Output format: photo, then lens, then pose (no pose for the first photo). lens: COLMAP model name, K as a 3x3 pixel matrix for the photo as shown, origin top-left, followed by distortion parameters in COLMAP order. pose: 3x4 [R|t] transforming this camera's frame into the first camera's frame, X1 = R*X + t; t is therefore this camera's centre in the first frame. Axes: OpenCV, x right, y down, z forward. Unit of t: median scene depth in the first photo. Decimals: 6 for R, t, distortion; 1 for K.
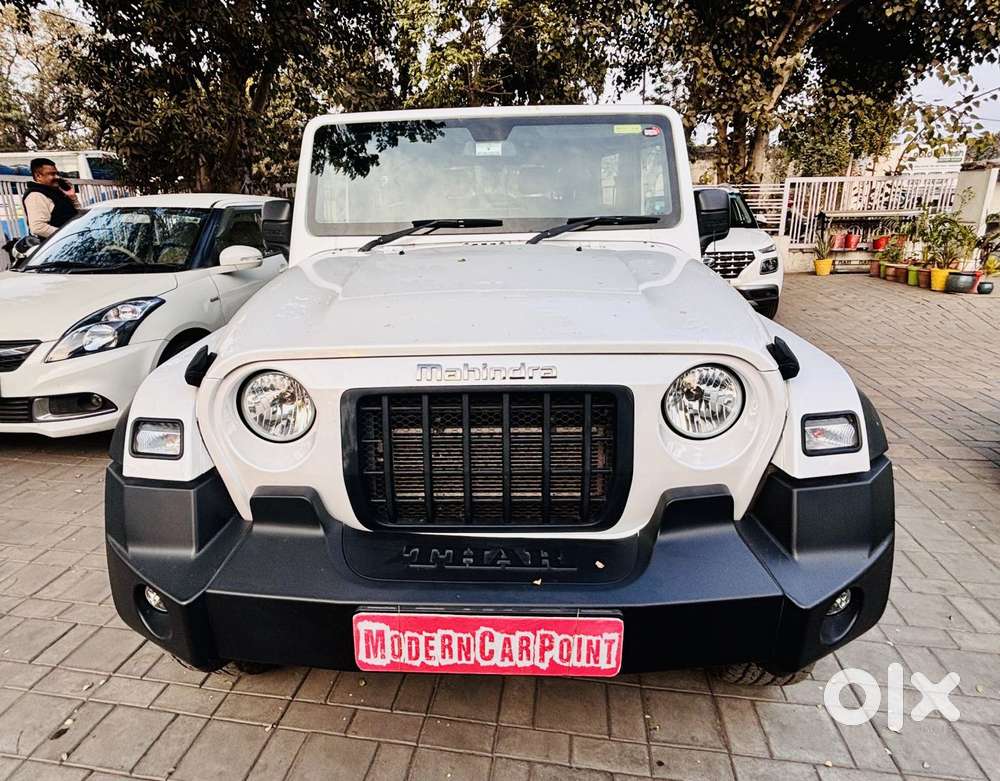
lens RADIAL K [[613.8, 0, 479.8], [0, 613.8, 389.0], [0, 0, 1]] dist [-0.004022, 0.001154]
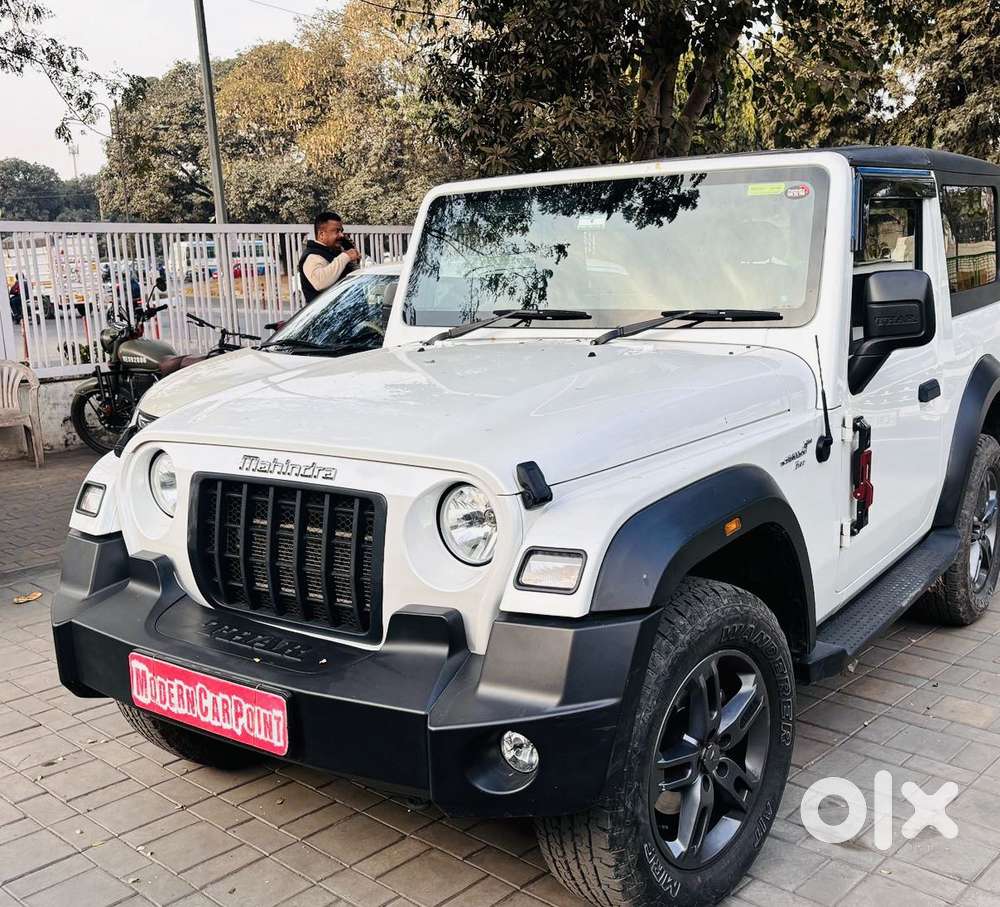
lens RADIAL K [[1126.0, 0, 532.5], [0, 1126.0, 517.3], [0, 0, 1]] dist [0.016907, 0.008760]
pose [[0.840614, 0.117889, -0.528649, 1.068087], [-0.145022, 0.989378, -0.009971, 0.010858], [0.521859, 0.085047, 0.848782, -0.320448]]
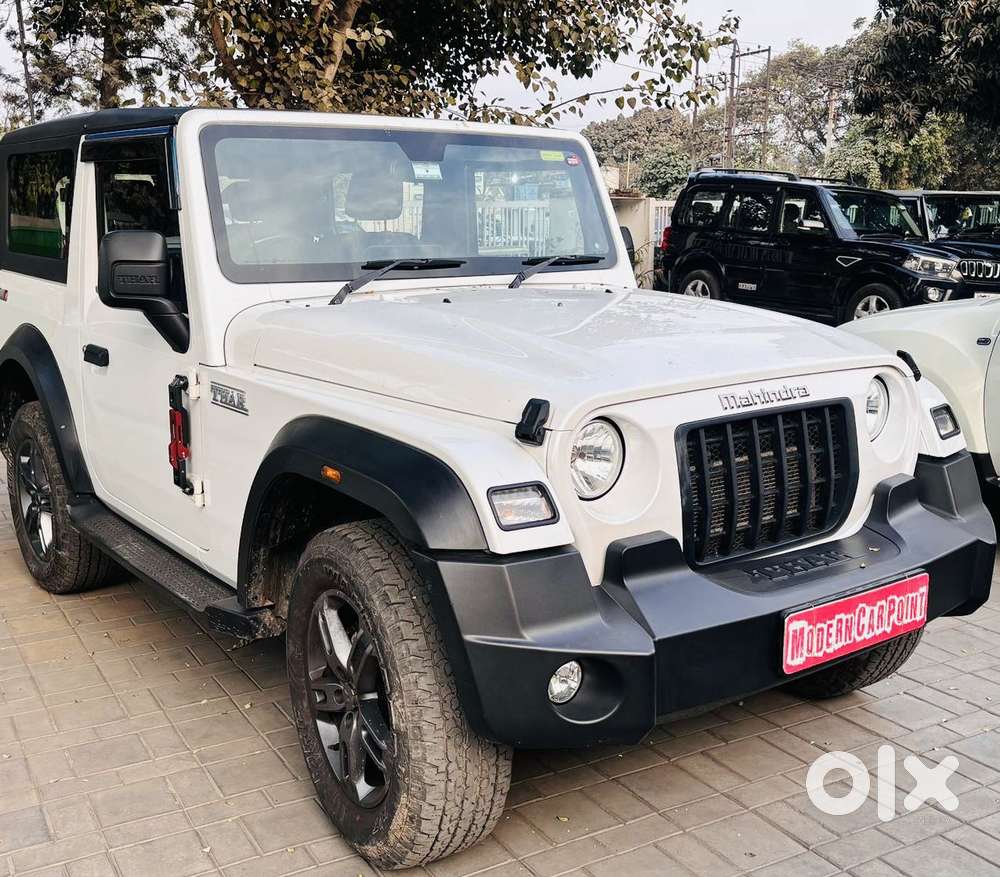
lens RADIAL K [[1117.8, 0, 498.1], [0, 1117.8, 456.6], [0, 0, 1]] dist [0.017446, -0.005912]
pose [[0.770054, -0.114968, 0.627535, -1.213343], [0.173979, 0.984190, -0.033181, 0.045113], [-0.613799, 0.134729, 0.777881, -0.172607]]
